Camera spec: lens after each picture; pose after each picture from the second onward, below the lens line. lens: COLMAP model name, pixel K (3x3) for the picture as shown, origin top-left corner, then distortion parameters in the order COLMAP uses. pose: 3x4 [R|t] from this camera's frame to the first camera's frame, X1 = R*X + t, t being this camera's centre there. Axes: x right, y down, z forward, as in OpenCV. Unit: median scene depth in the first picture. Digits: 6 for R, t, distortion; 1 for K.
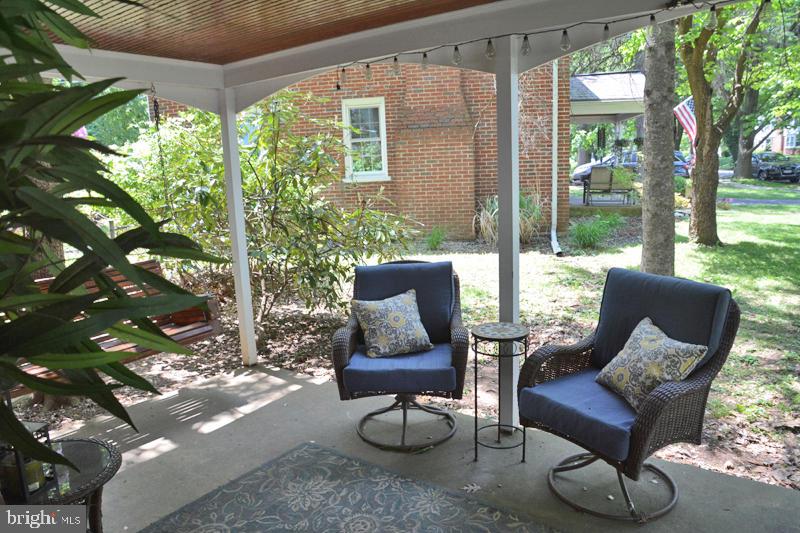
lens RADIAL K [[566.8, 0, 400.7], [0, 566.8, 272.6], [0, 0, 1]] dist [-0.122996, 0.068525]
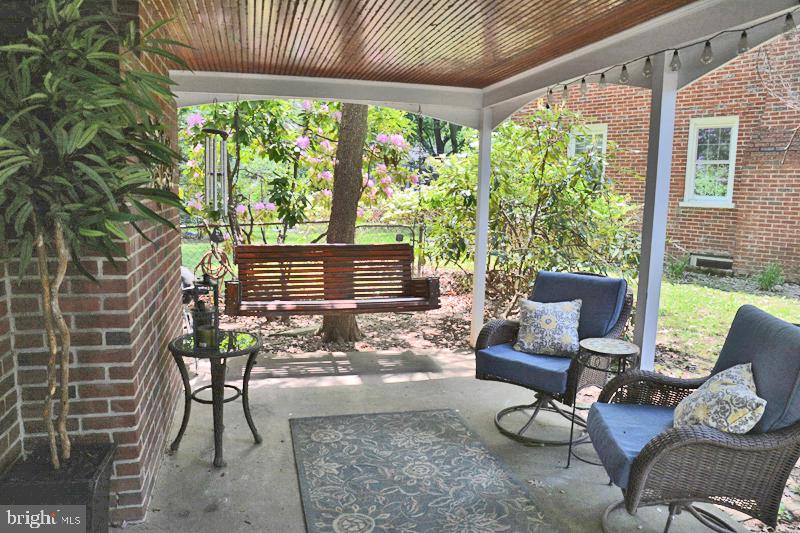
lens RADIAL K [[566.8, 0, 397.2], [0, 566.8, 261.3], [0, 0, 1]] dist [-0.122996, 0.068525]
pose [[0.765096, 0.136656, -0.629248, 0.416767], [-0.167825, 0.985766, 0.010026, 0.006867], [0.621661, 0.097933, 0.777140, -0.009542]]
